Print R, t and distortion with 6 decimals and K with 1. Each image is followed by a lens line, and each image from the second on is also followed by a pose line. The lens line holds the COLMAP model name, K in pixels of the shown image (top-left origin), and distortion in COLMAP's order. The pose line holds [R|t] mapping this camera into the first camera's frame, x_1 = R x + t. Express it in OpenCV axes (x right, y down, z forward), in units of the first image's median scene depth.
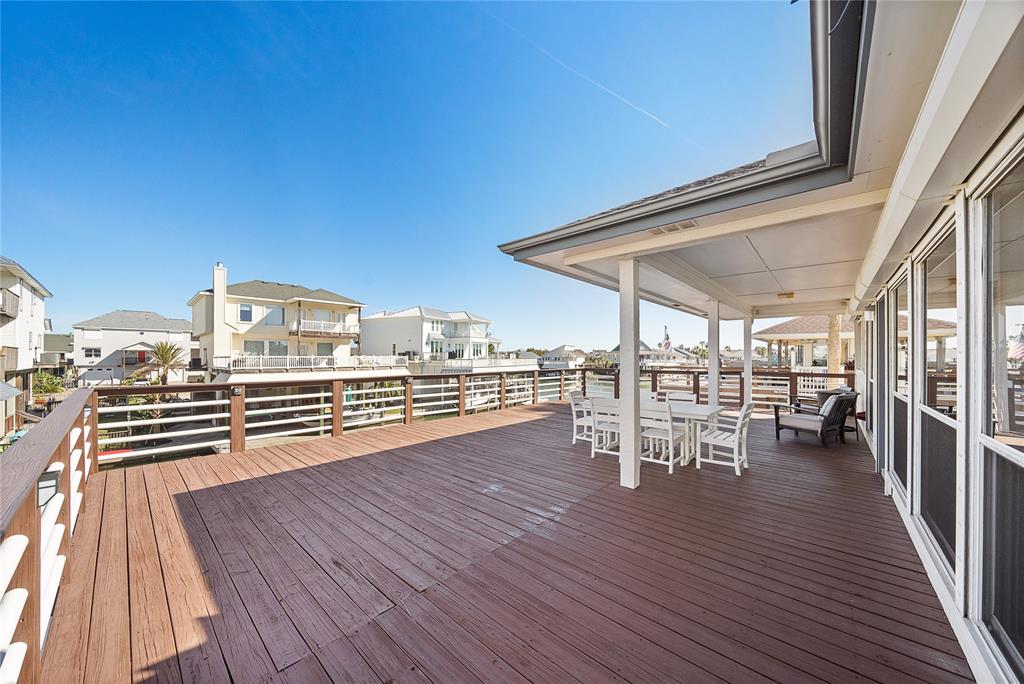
lens RADIAL K [[351.6, 0, 507.8], [0, 351.6, 358.2], [0, 0, 1]] dist [-0.002584, -0.000290]
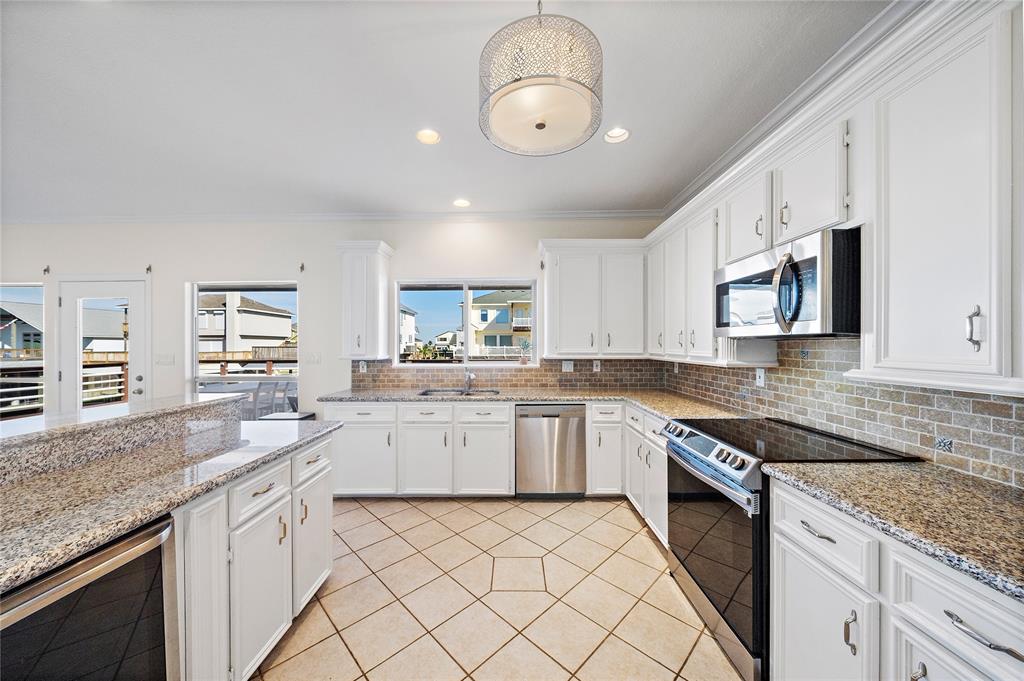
lens RADIAL K [[351.6, 0, 509.7], [0, 351.6, 345.0], [0, 0, 1]] dist [-0.002584, -0.000290]
pose [[0.665430, -0.008180, -0.746415, 0.329593], [0.000926, 0.999948, -0.010132, -0.000393], [0.746459, 0.006051, 0.665403, 0.161700]]
